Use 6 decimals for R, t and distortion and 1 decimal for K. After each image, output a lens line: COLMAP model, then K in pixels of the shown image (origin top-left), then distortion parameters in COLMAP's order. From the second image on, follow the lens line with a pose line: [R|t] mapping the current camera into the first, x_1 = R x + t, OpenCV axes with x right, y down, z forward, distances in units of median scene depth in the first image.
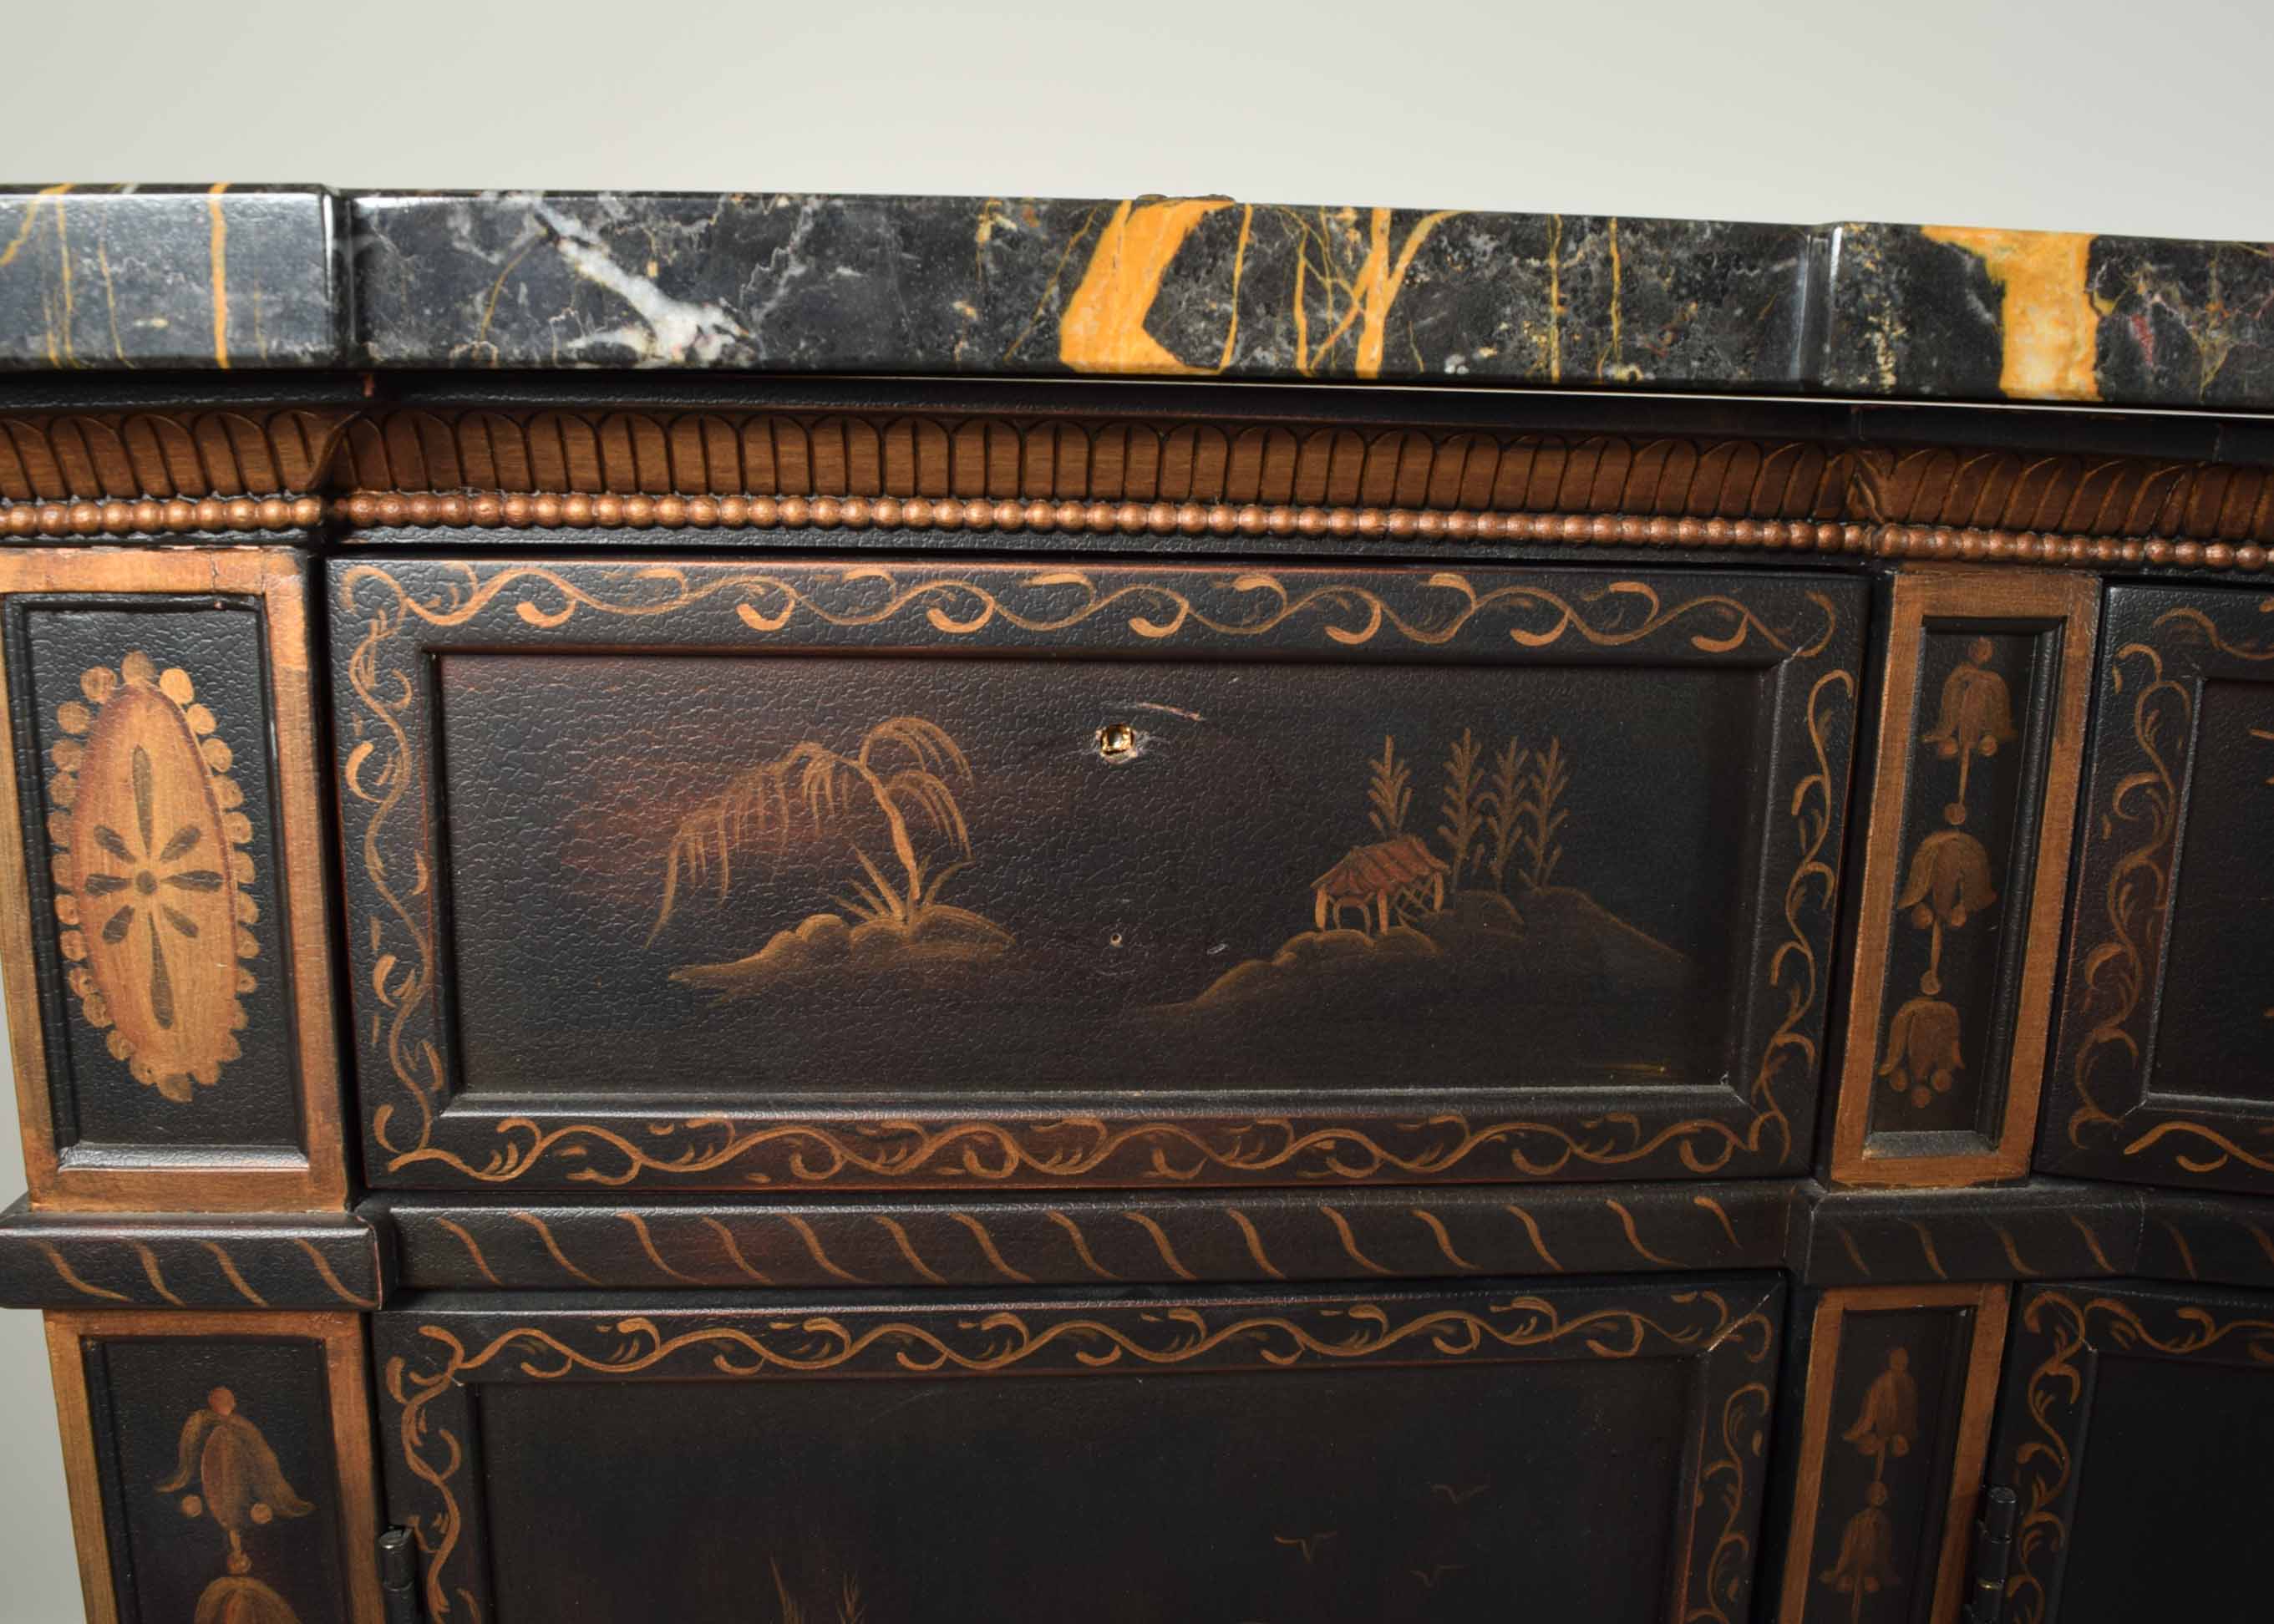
lens RADIAL K [[1951.4, 0, 1120.4], [0, 1951.4, 803.3], [0, 0, 1]] dist [-0.100069, 0.020593]
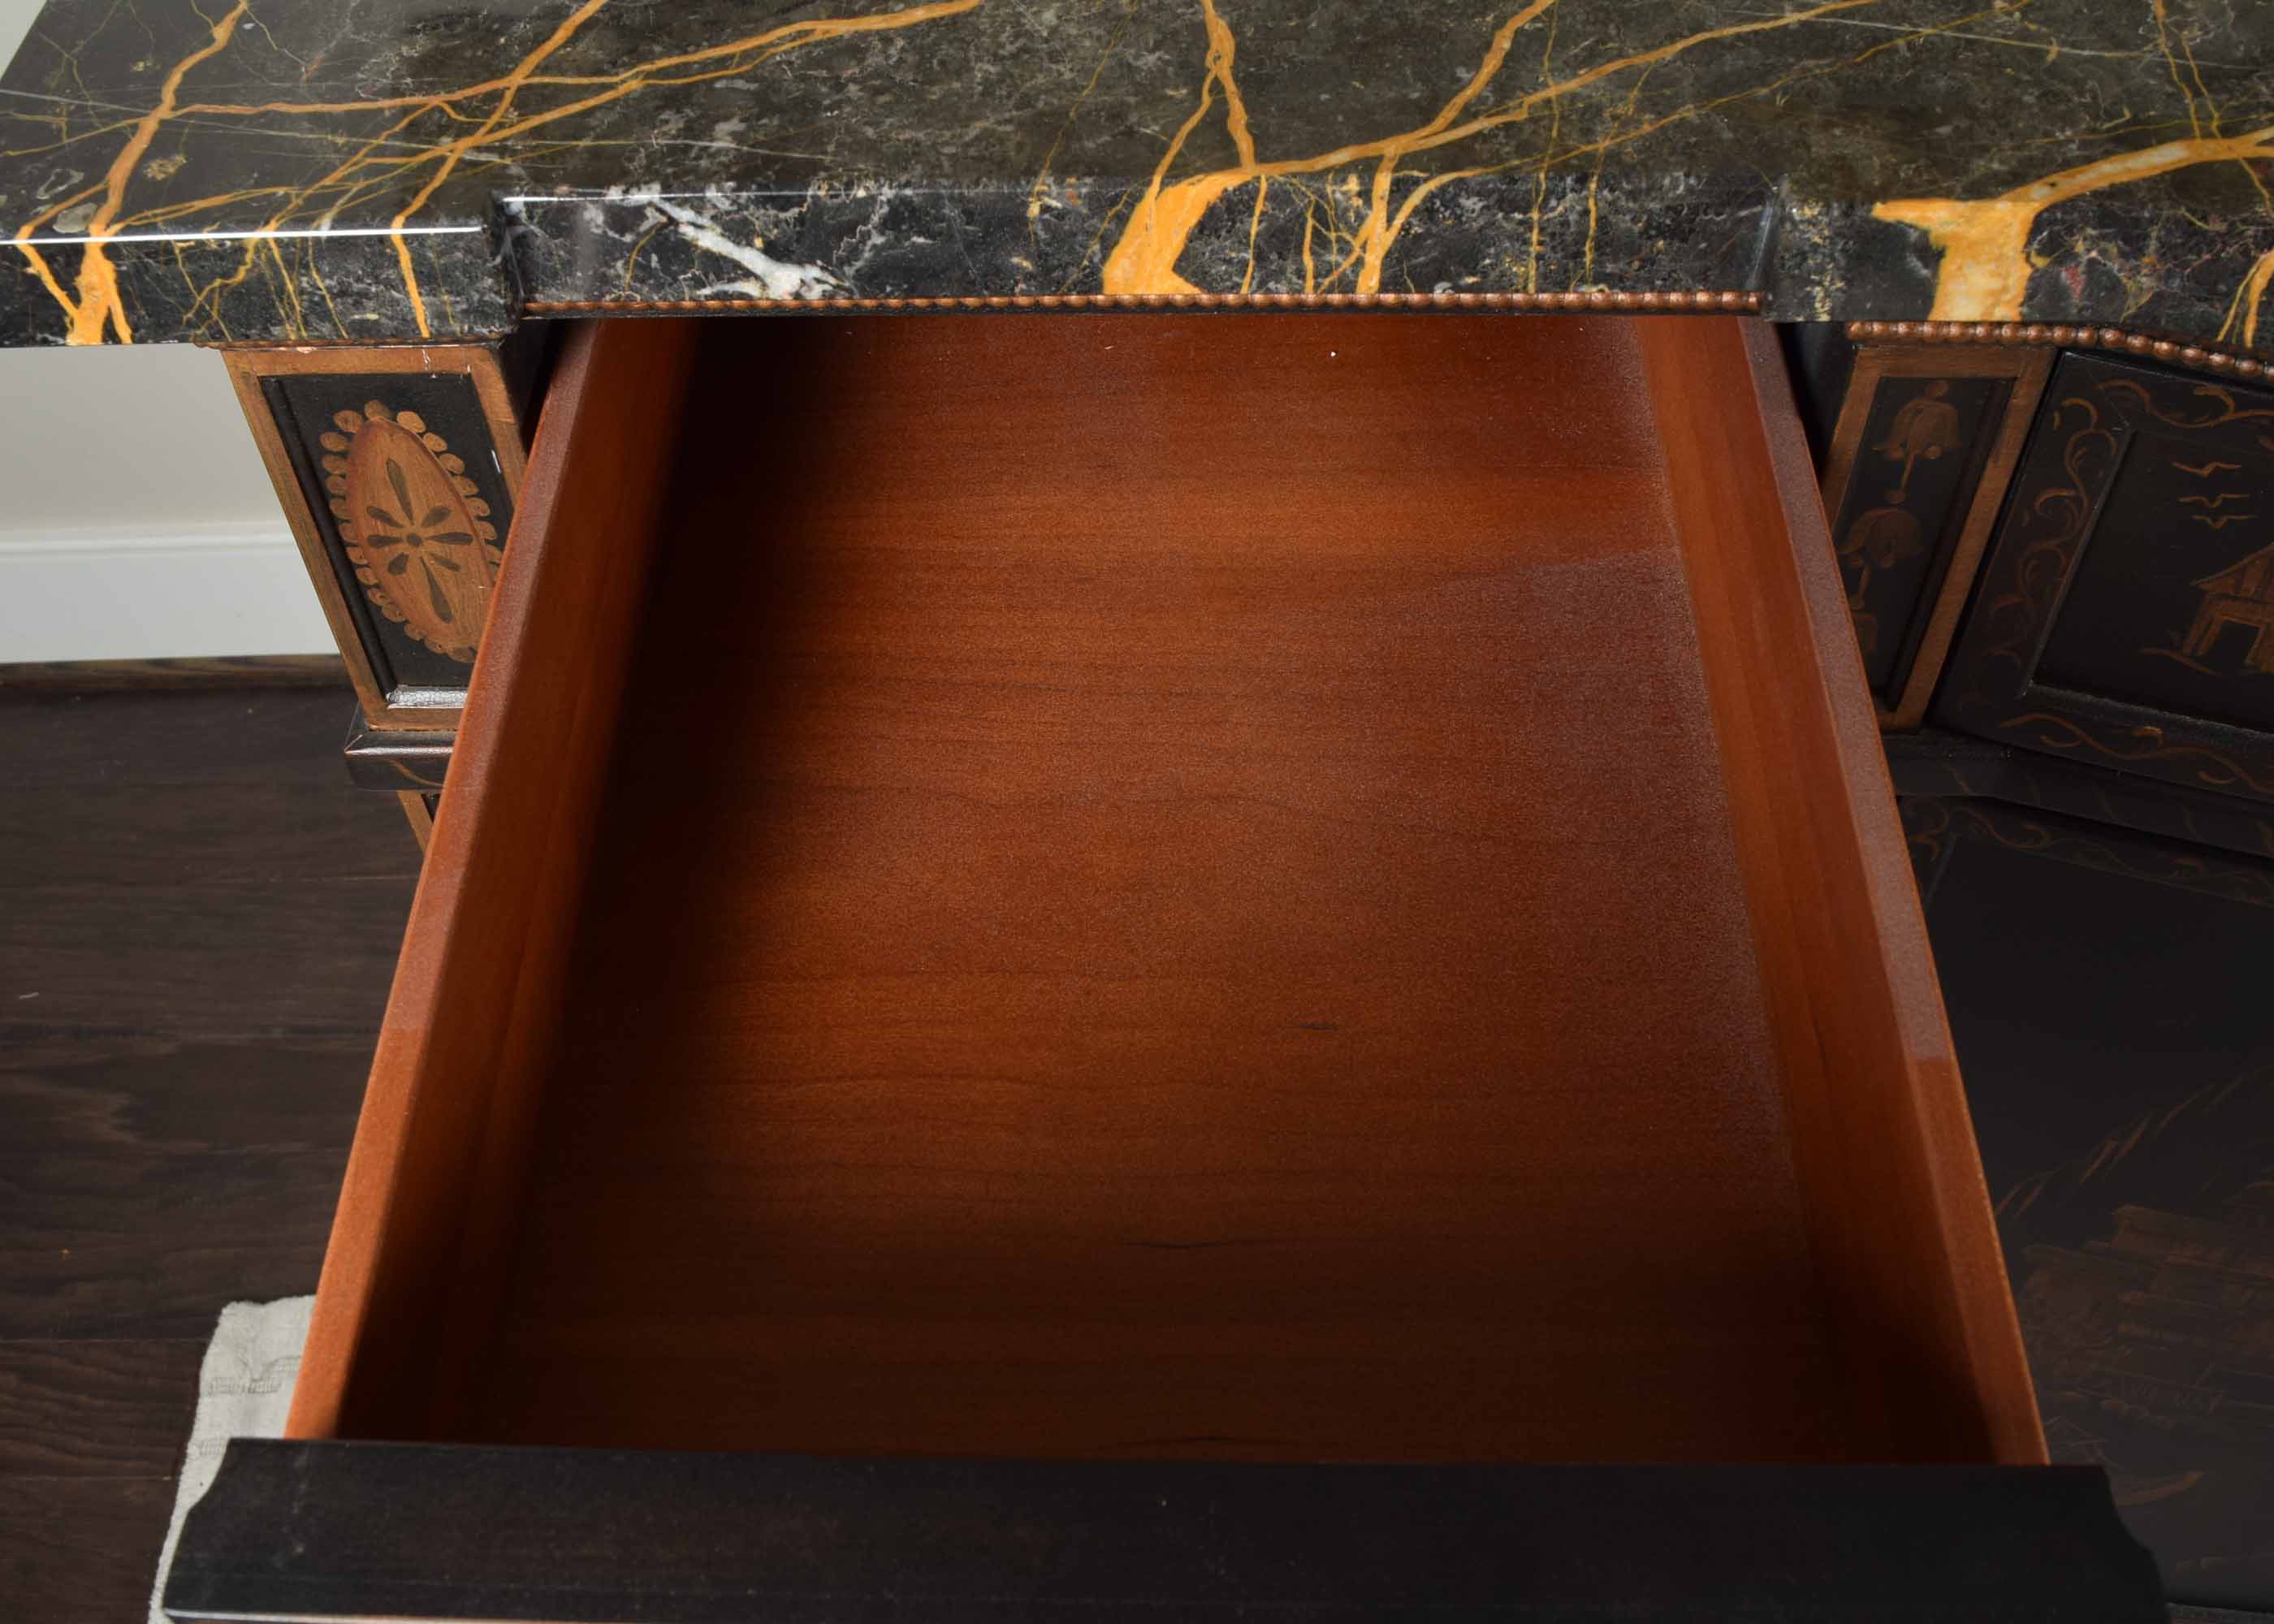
lens RADIAL K [[2299.4, 0, 1122.5], [0, 2299.4, 812.0], [0, 0, 1]] dist [-0.079899, 0.006370]
pose [[0.994671, 0.050931, -0.089644, 0.111289], [0.016570, 0.779205, 0.626550, -0.780226], [0.101762, -0.624697, 0.774208, -0.258180]]
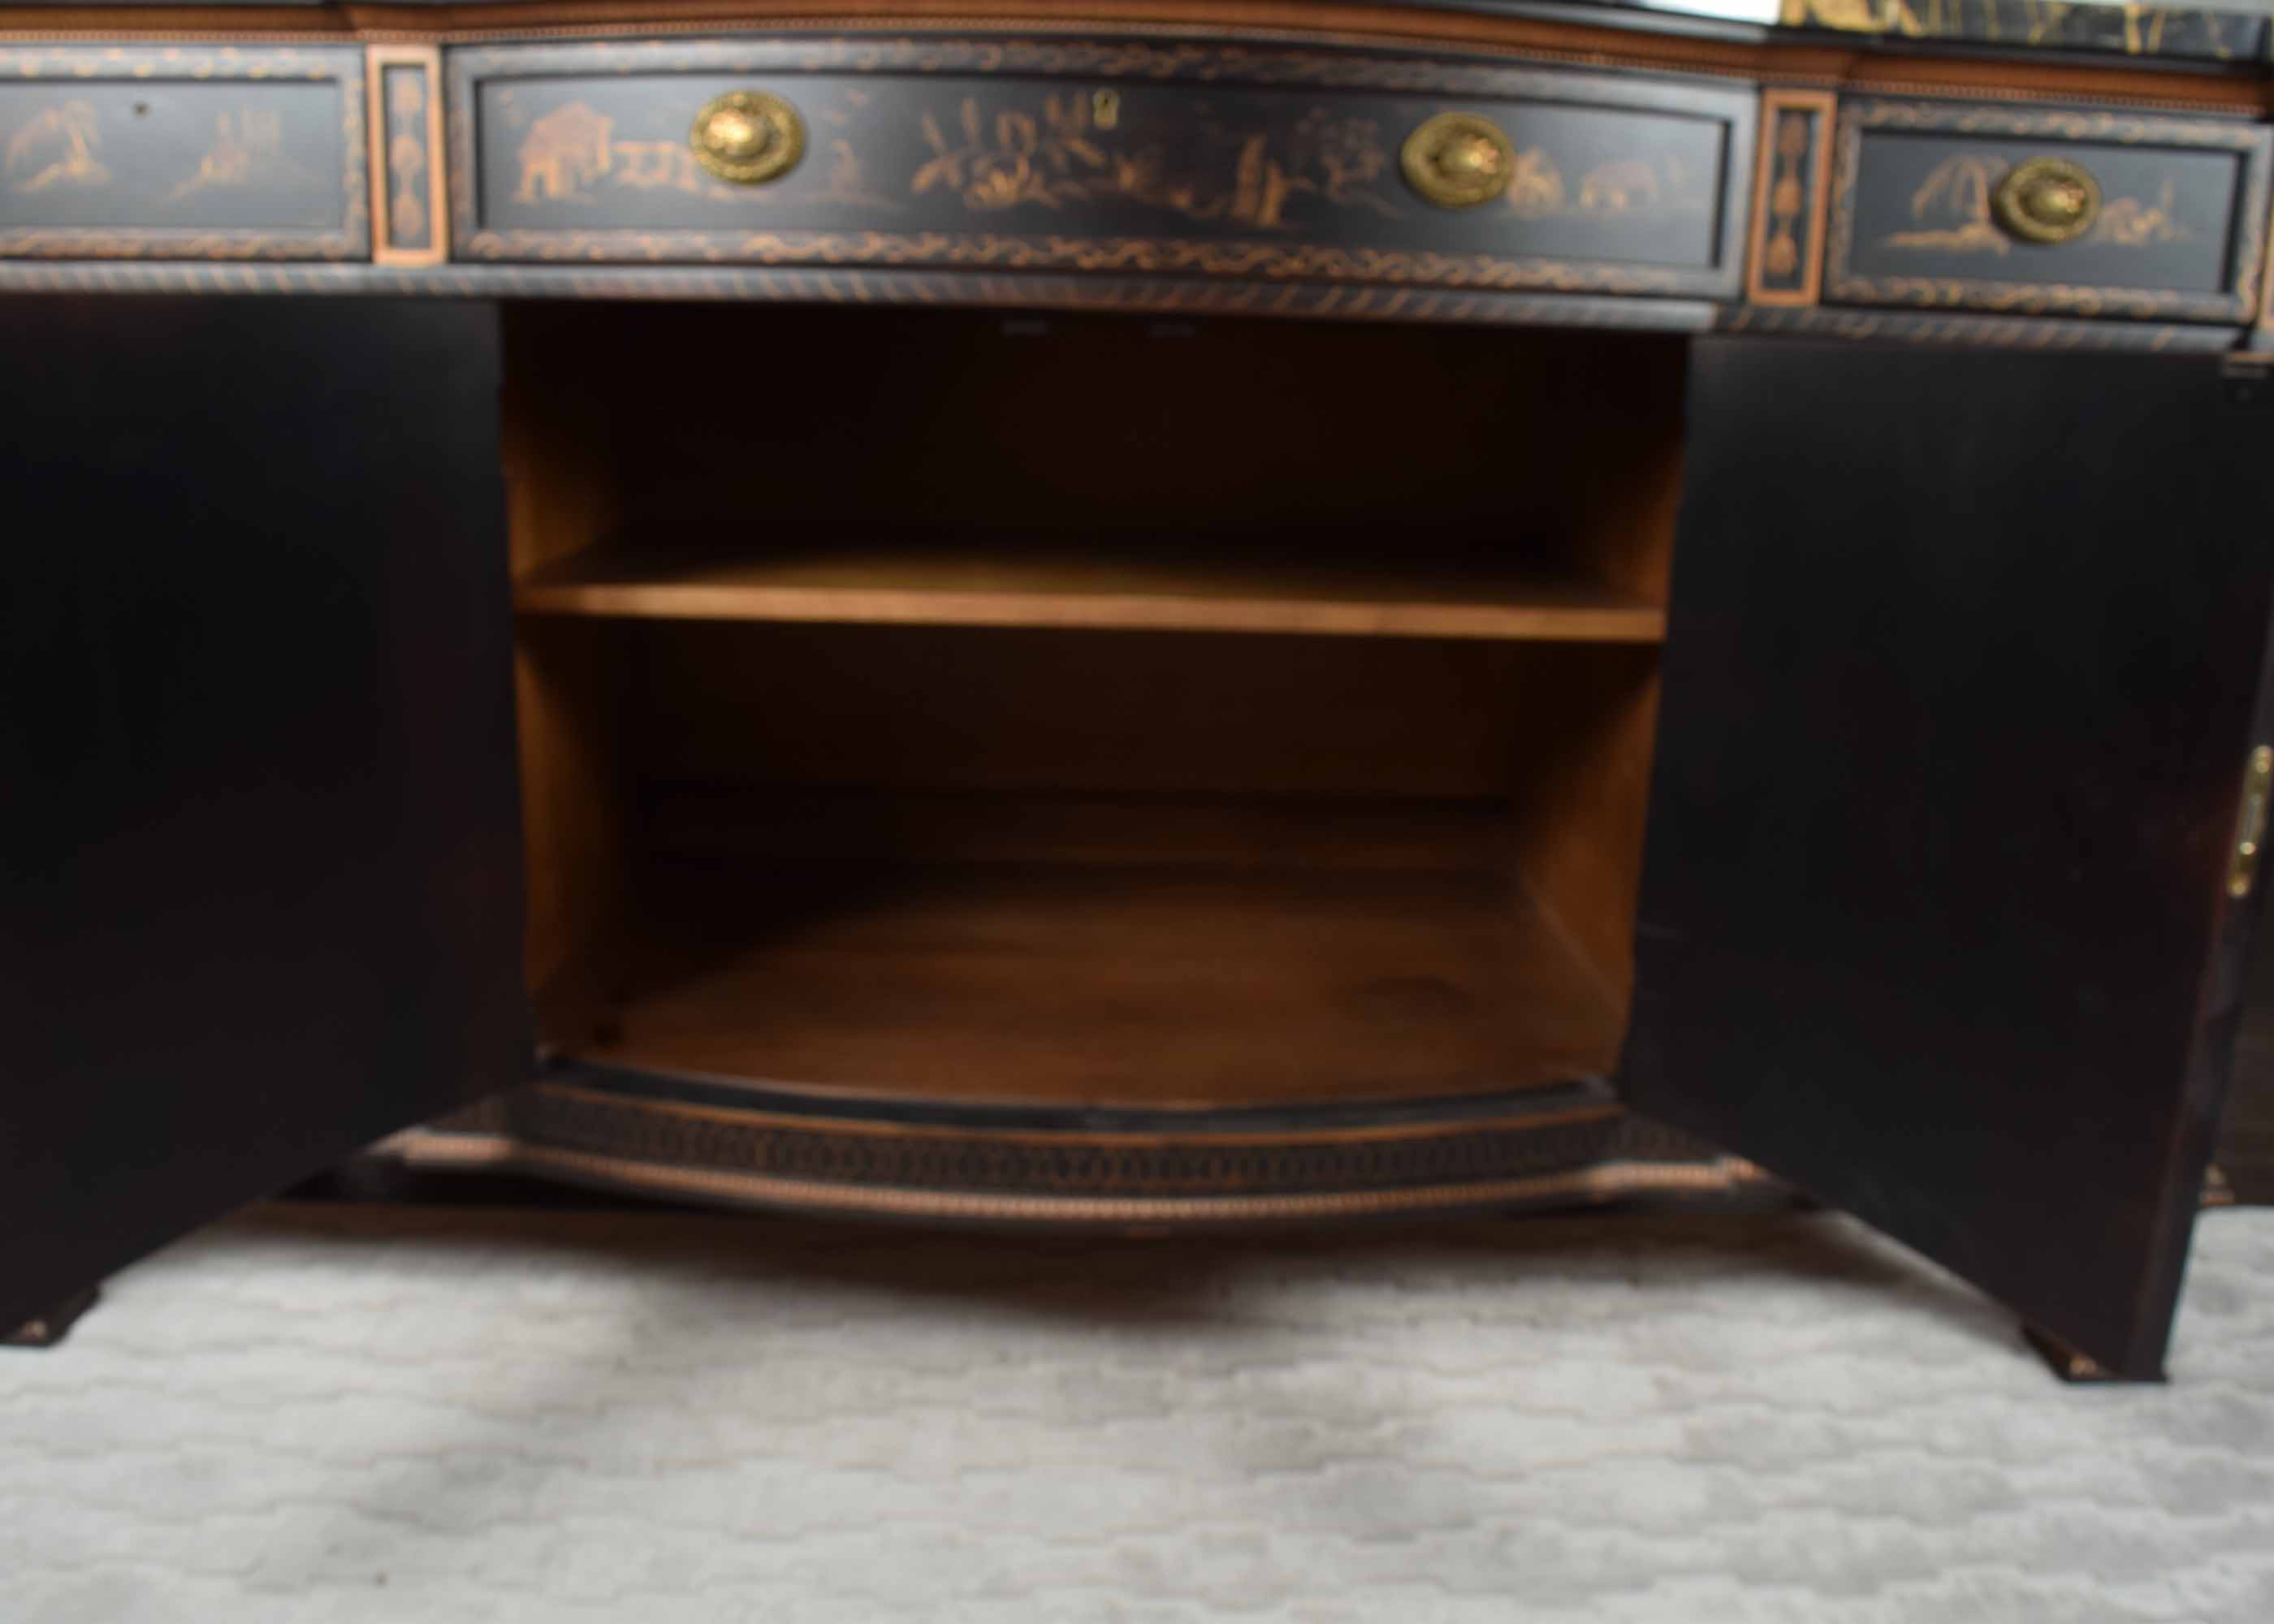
lens RADIAL K [[1853.2, 0, 1125.6], [0, 1853.2, 795.9], [0, 0, 1]] dist [-0.100439, 0.020747]
pose [[0.997924, 0.027374, -0.058290, 1.905258], [-0.025631, 0.999208, 0.030451, 1.012425], [0.059077, -0.028894, 0.997835, -1.937640]]
